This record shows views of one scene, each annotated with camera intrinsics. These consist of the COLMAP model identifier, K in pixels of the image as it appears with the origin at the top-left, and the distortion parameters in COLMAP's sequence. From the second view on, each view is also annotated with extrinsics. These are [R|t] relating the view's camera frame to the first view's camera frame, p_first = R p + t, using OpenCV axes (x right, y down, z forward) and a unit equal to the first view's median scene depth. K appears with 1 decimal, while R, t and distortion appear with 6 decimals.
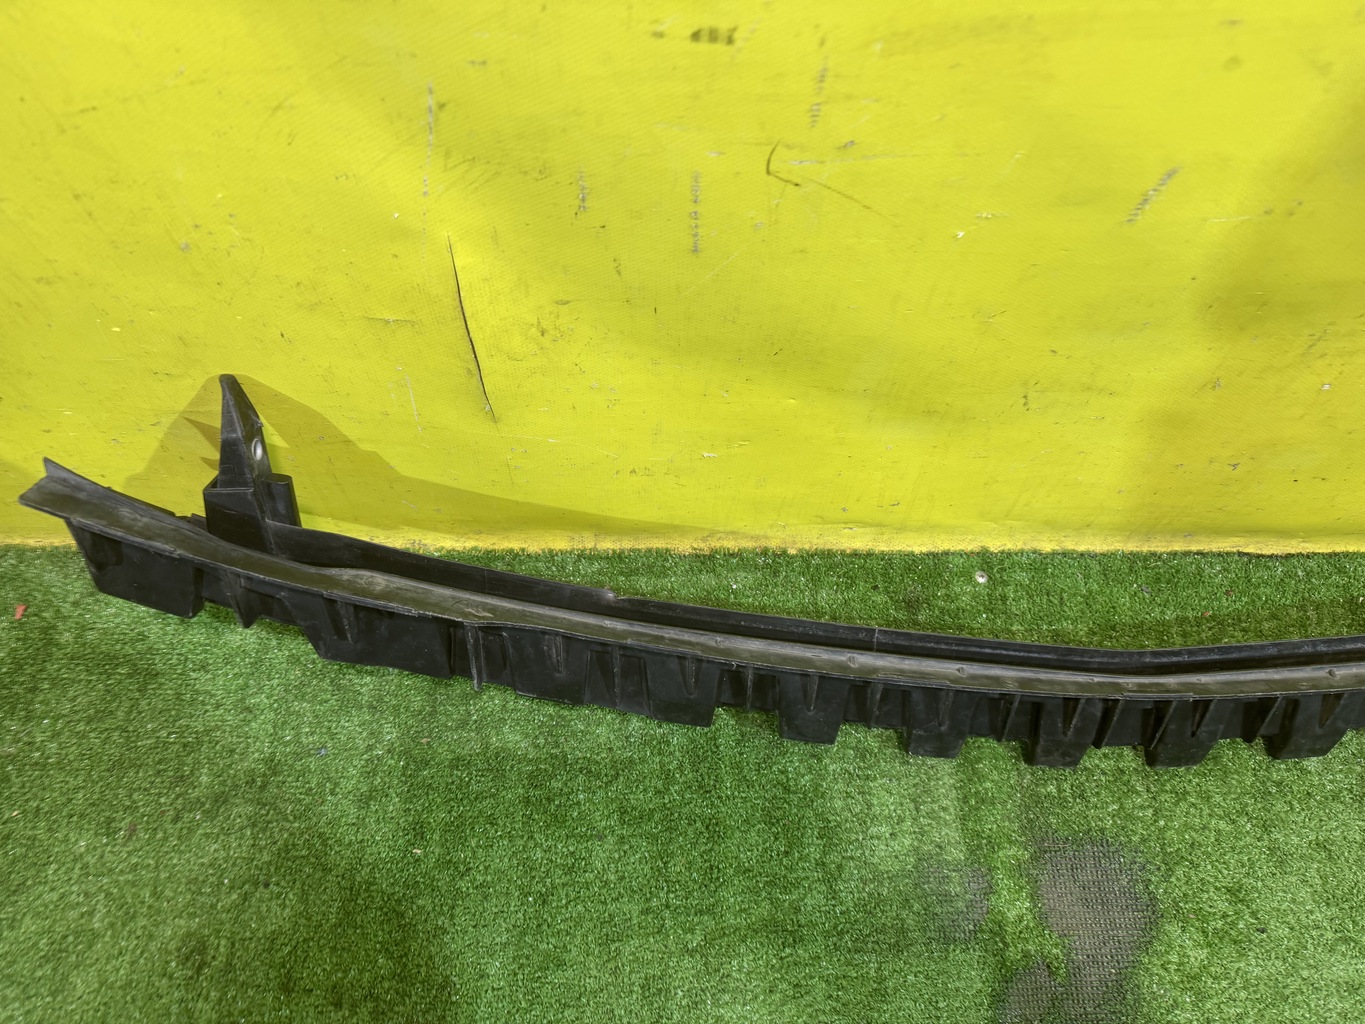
lens RADIAL K [[962.5, 0, 684.7], [0, 962.5, 504.3], [0, 0, 1]] dist [0.032030, -0.053191]
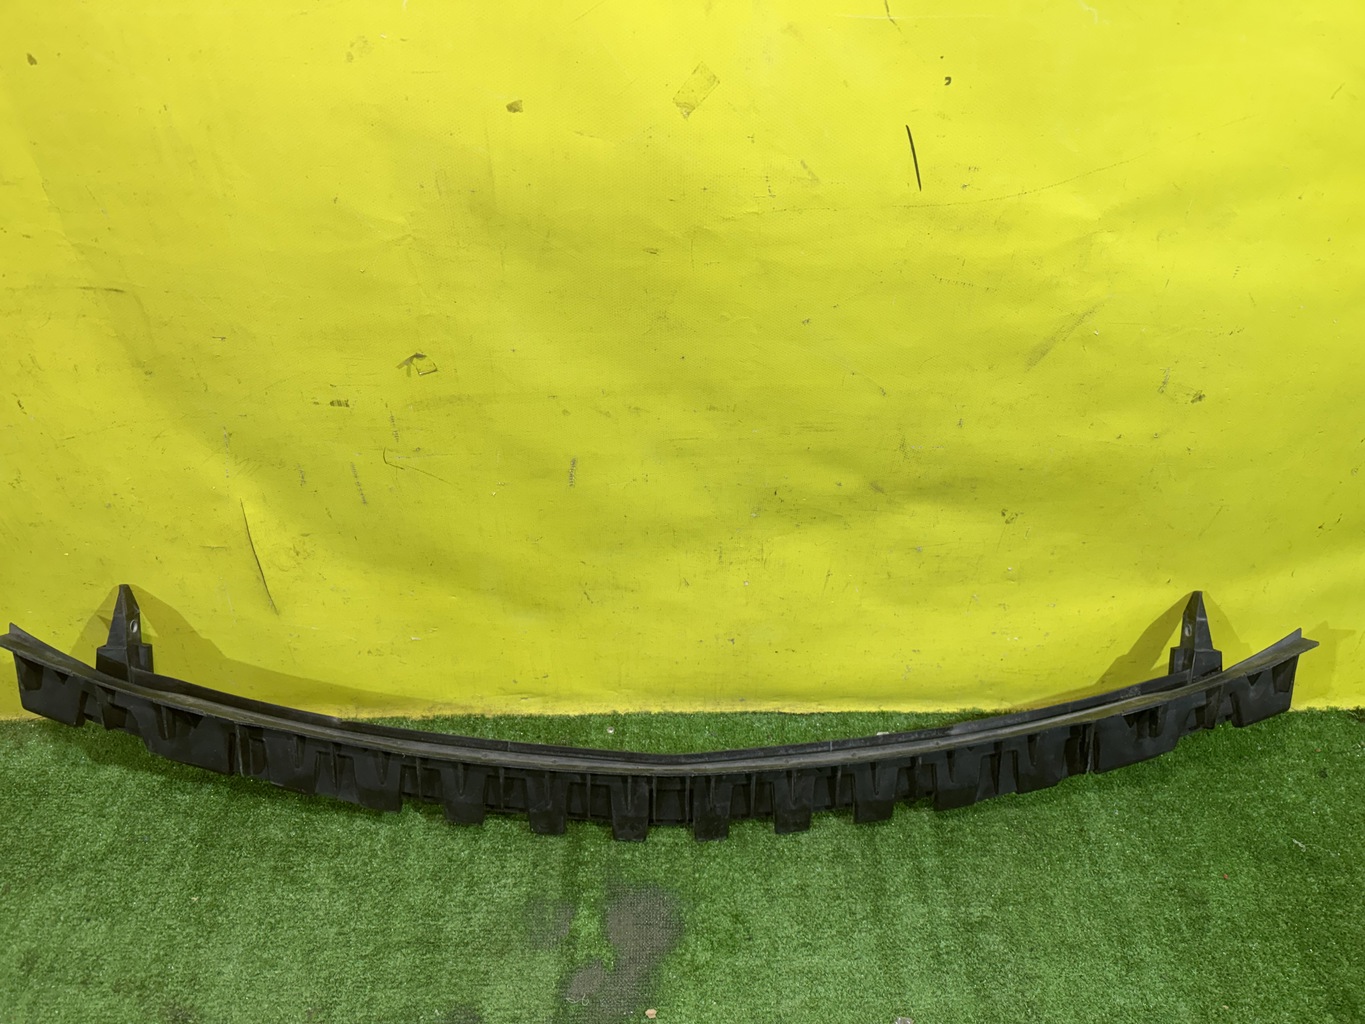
lens RADIAL K [[965.0, 0, 686.3], [0, 965.0, 504.6], [0, 0, 1]] dist [0.017183, -0.026917]
pose [[0.999802, -0.013396, 0.014705, 0.474410], [0.017966, 0.925442, -0.378463, 0.374520], [-0.008538, 0.378652, 0.925500, -0.631424]]
